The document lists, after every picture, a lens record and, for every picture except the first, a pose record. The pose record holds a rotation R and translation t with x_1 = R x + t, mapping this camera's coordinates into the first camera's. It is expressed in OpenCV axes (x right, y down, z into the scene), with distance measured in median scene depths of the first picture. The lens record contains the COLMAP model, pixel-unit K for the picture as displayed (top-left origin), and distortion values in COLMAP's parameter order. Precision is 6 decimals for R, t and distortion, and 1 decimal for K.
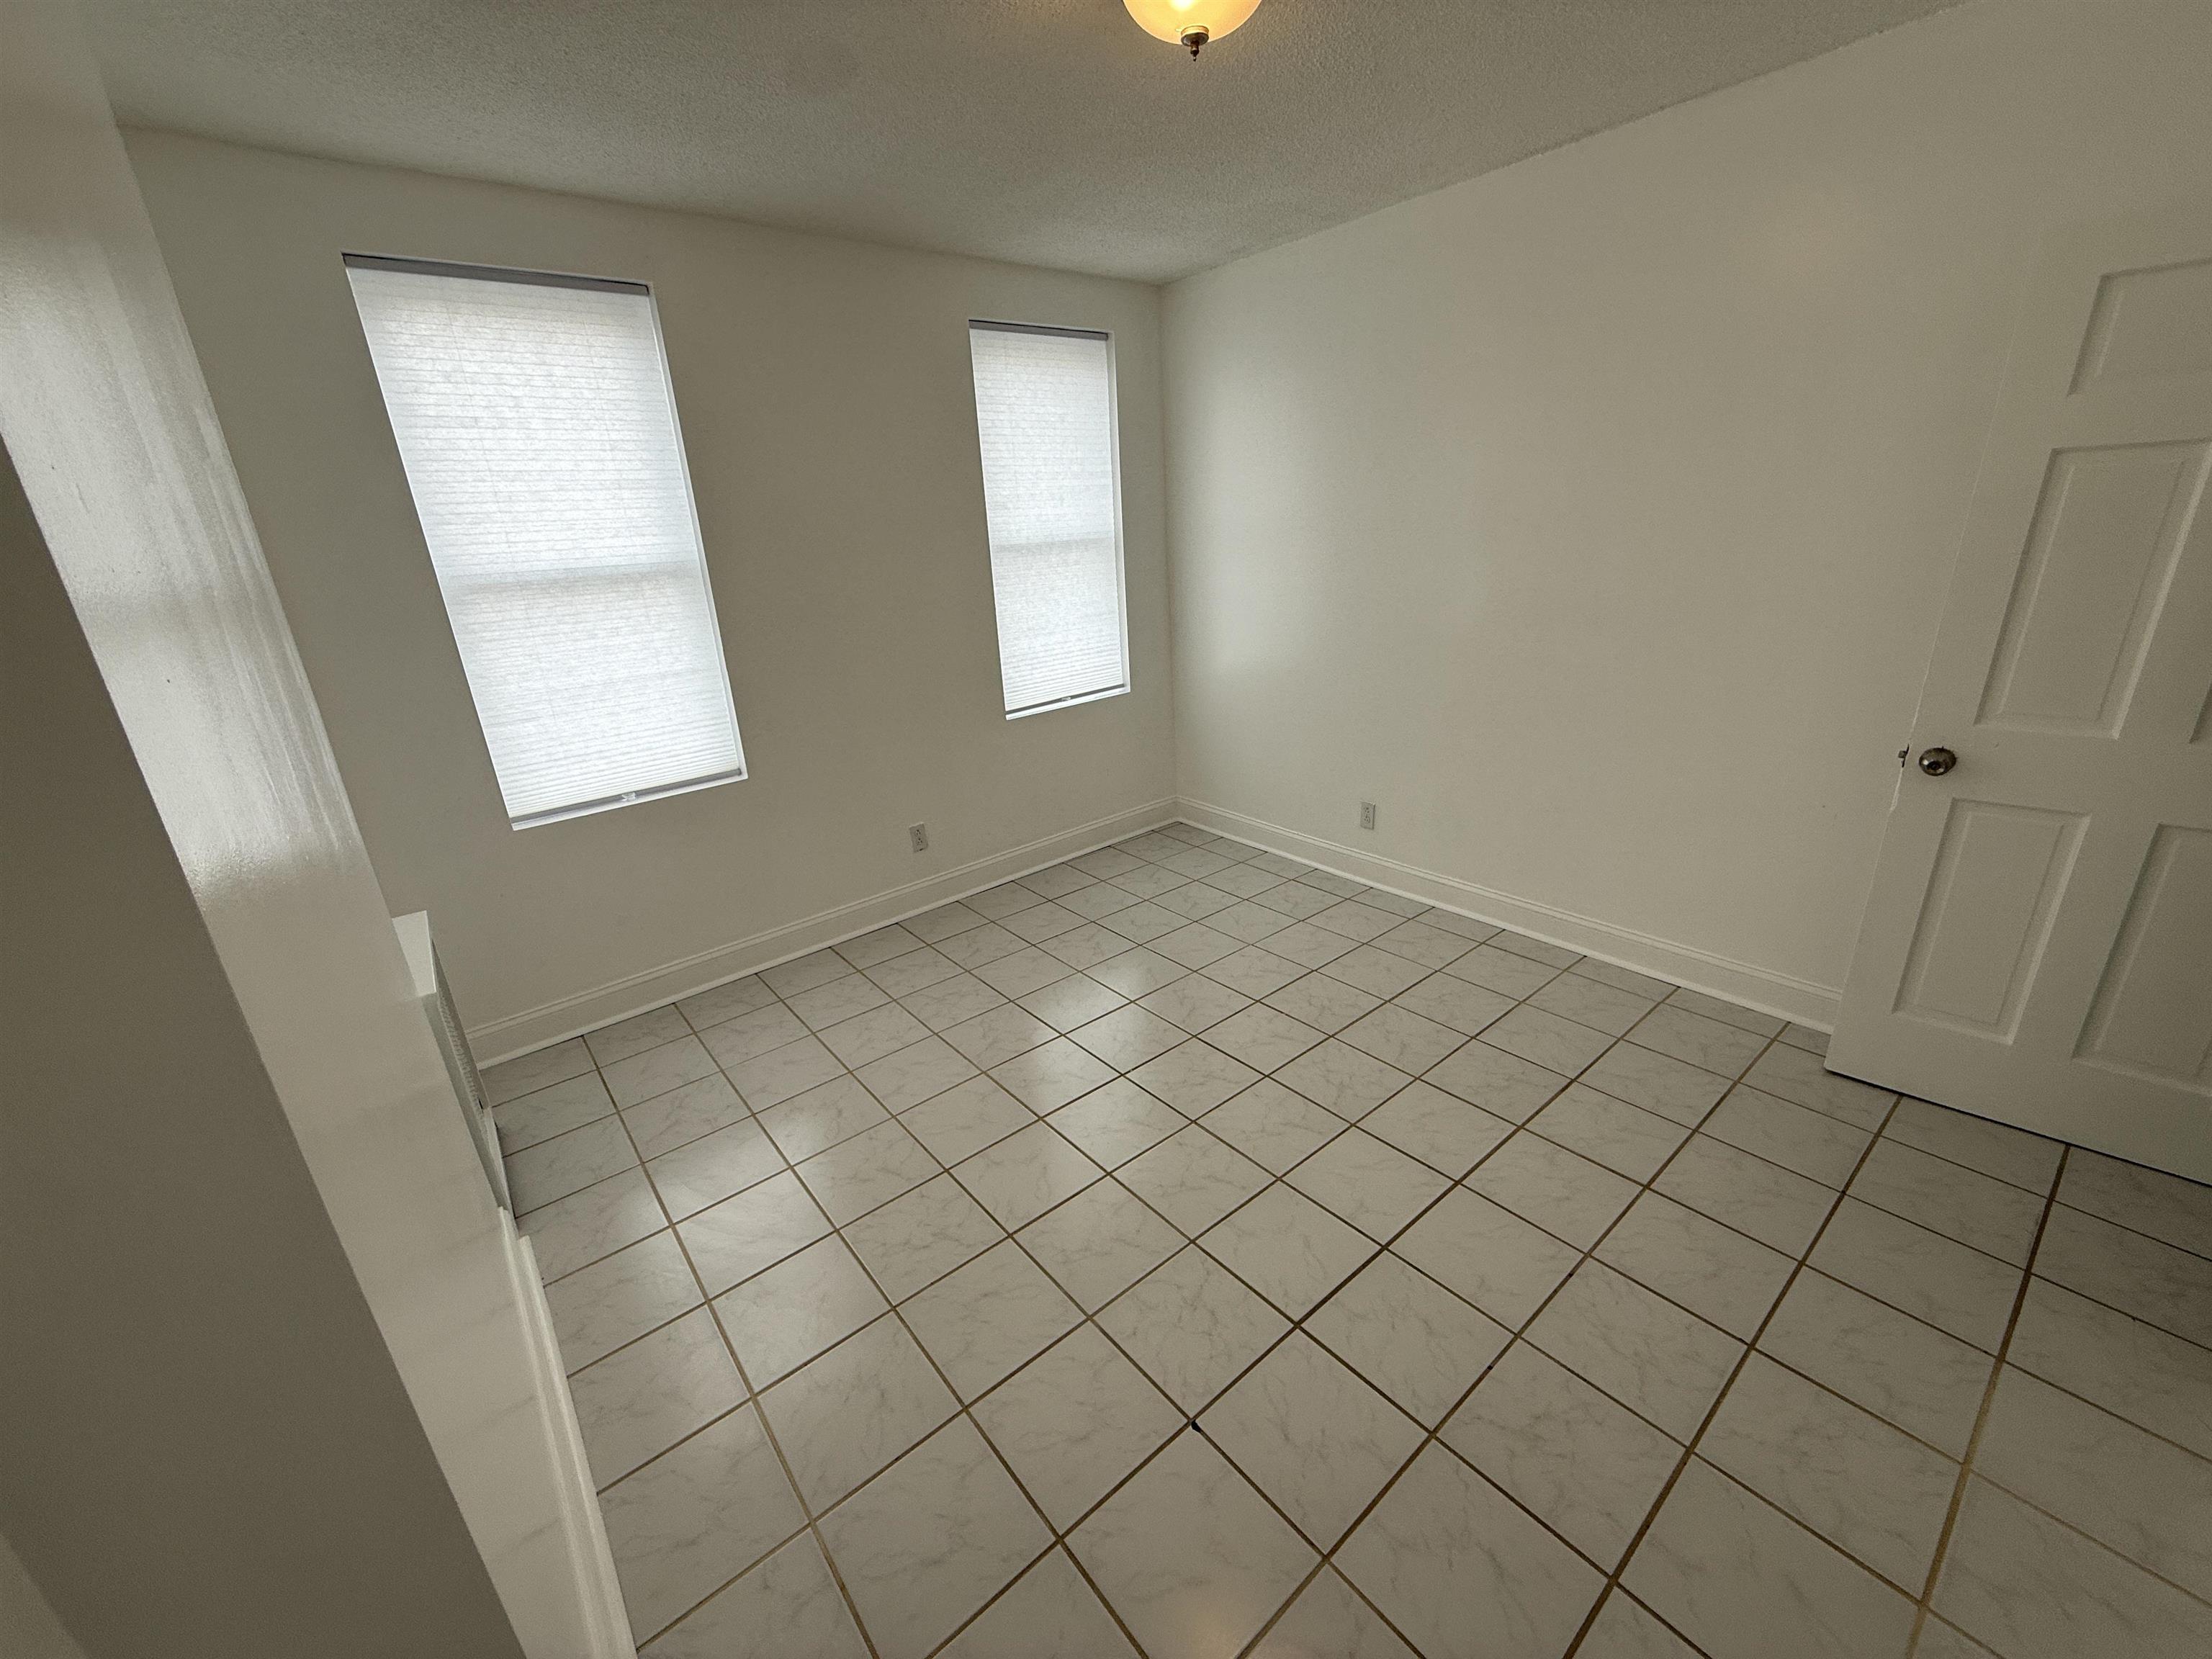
lens RADIAL K [[881.6, 0, 1100.4], [0, 881.6, 829.5], [0, 0, 1]] dist [0.001062, 0.000245]
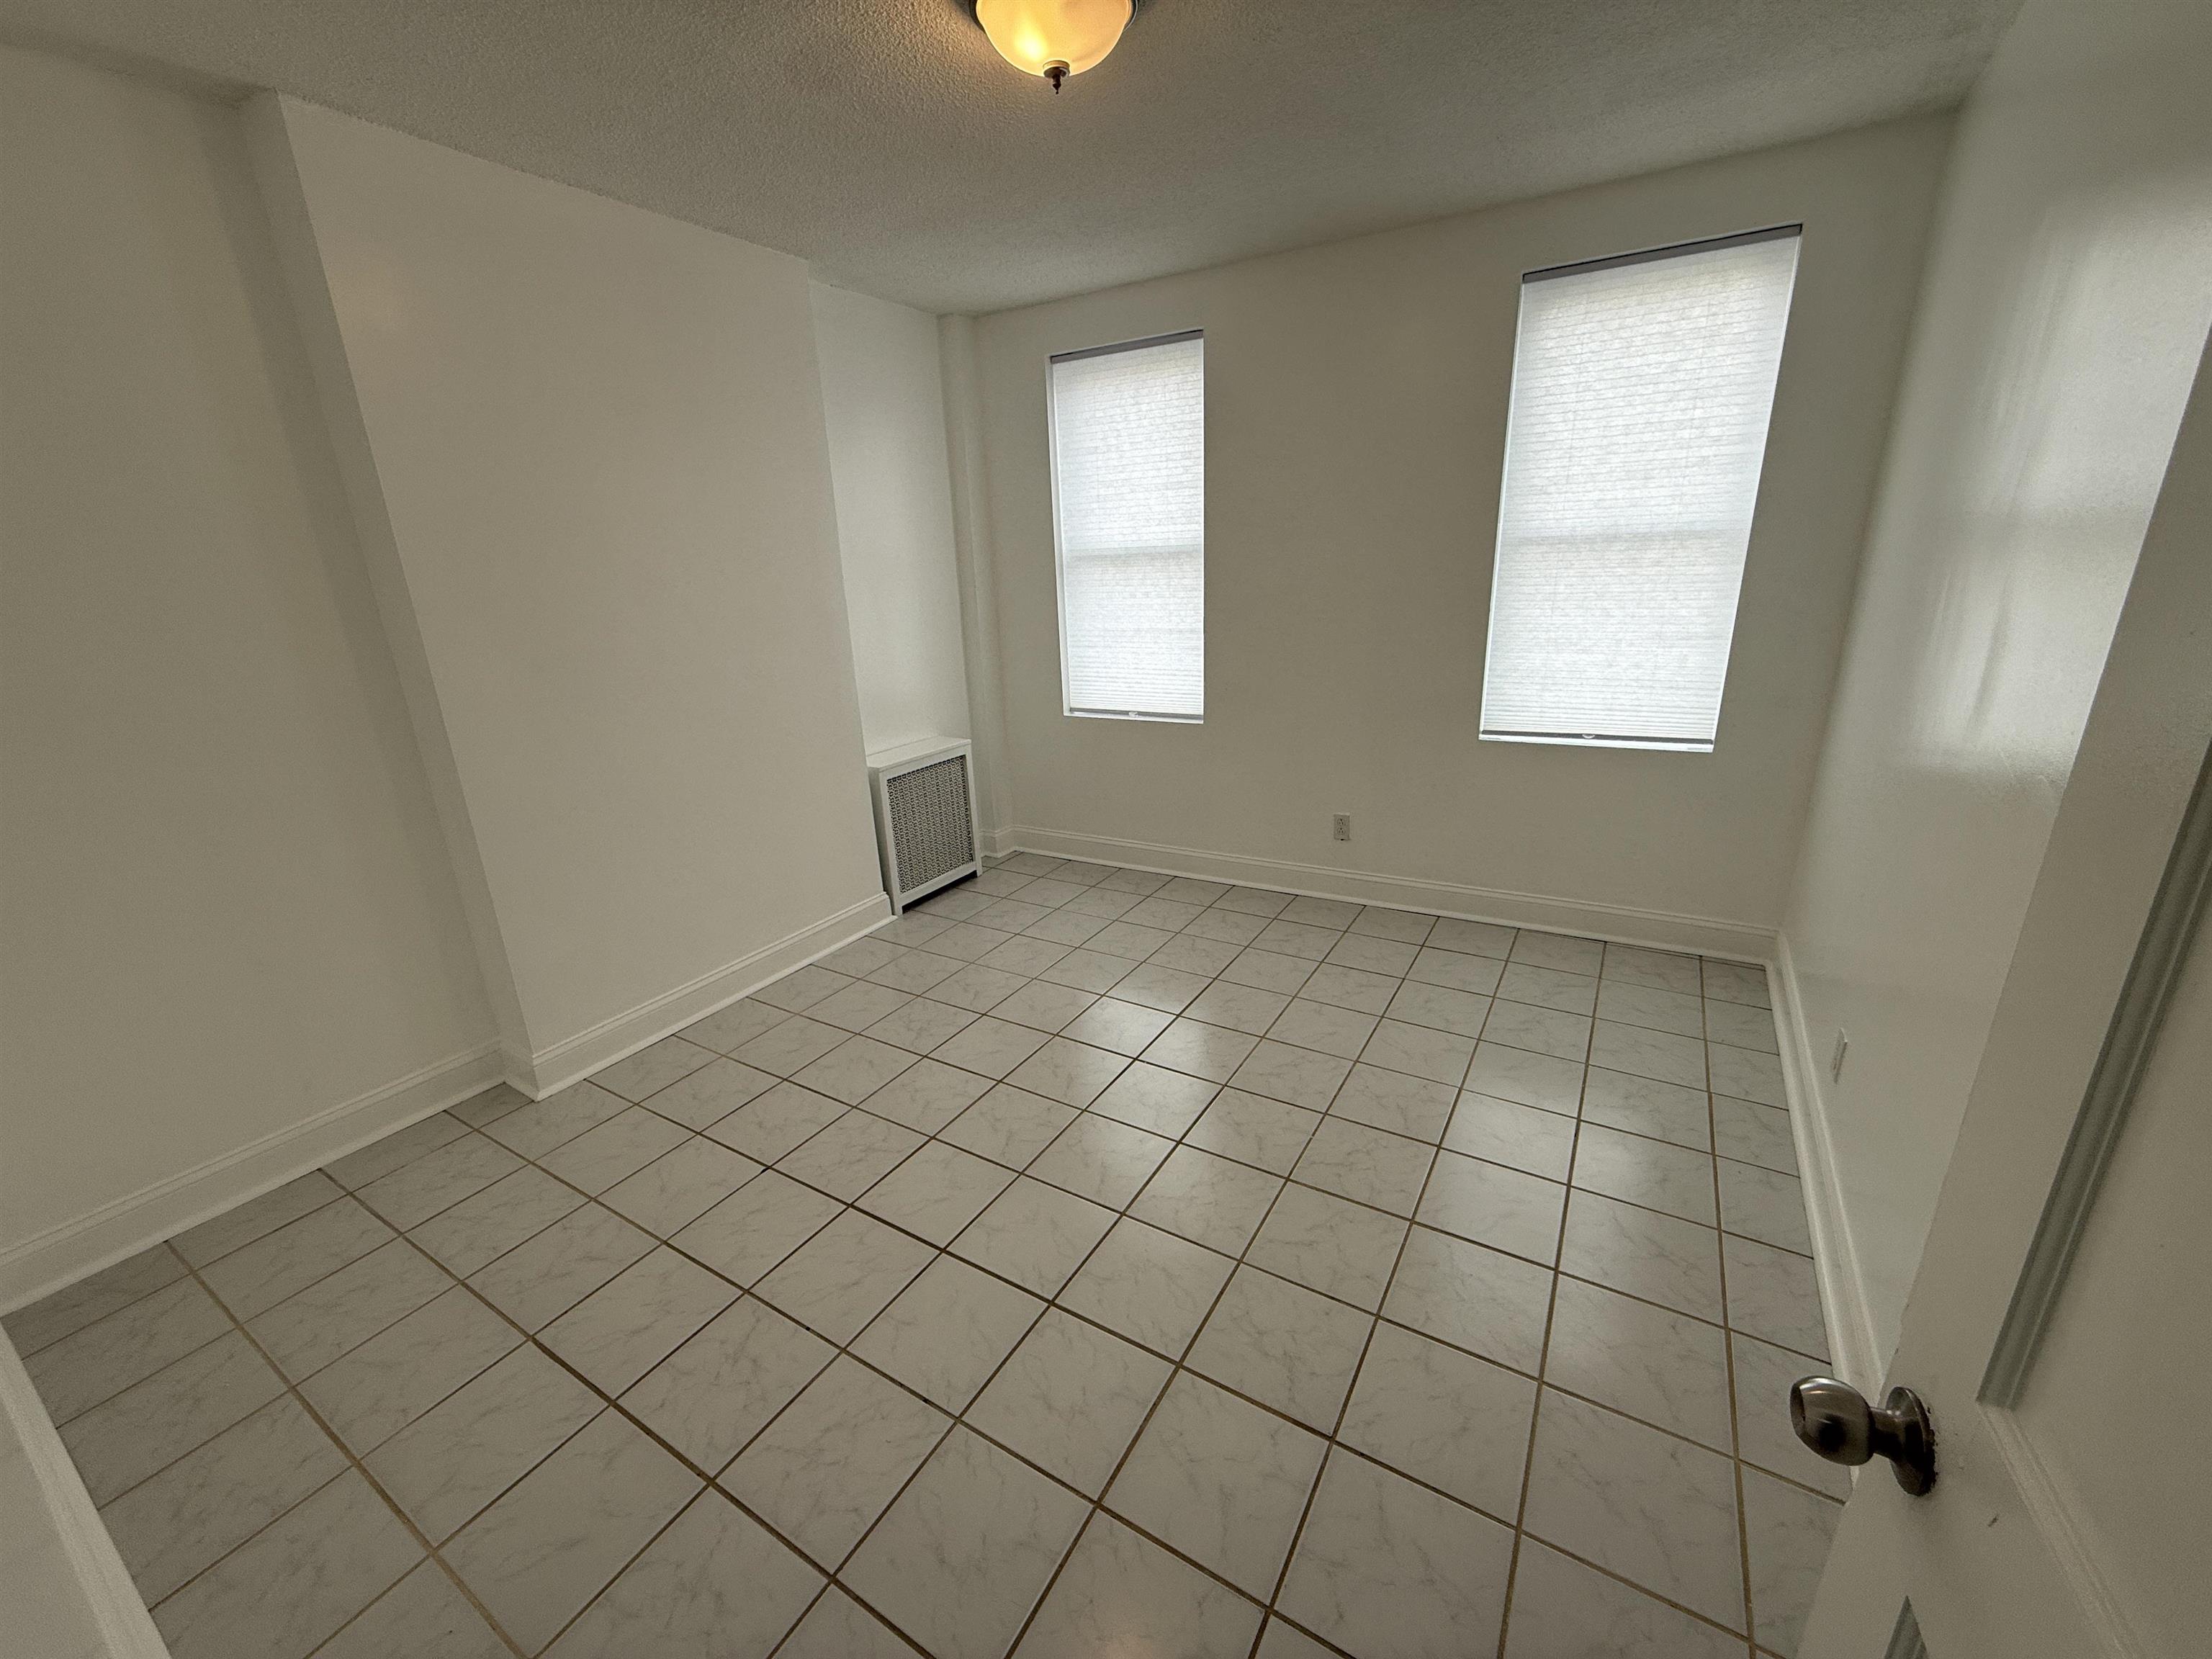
lens RADIAL K [[881.6, 0, 1100.4], [0, 881.6, 829.5], [0, 0, 1]] dist [0.001062, 0.000245]
pose [[0.333970, 0.326006, -0.884412, 0.716246], [-0.289265, 0.928457, 0.233010, -0.172945], [0.897101, 0.178011, 0.404379, 0.419031]]
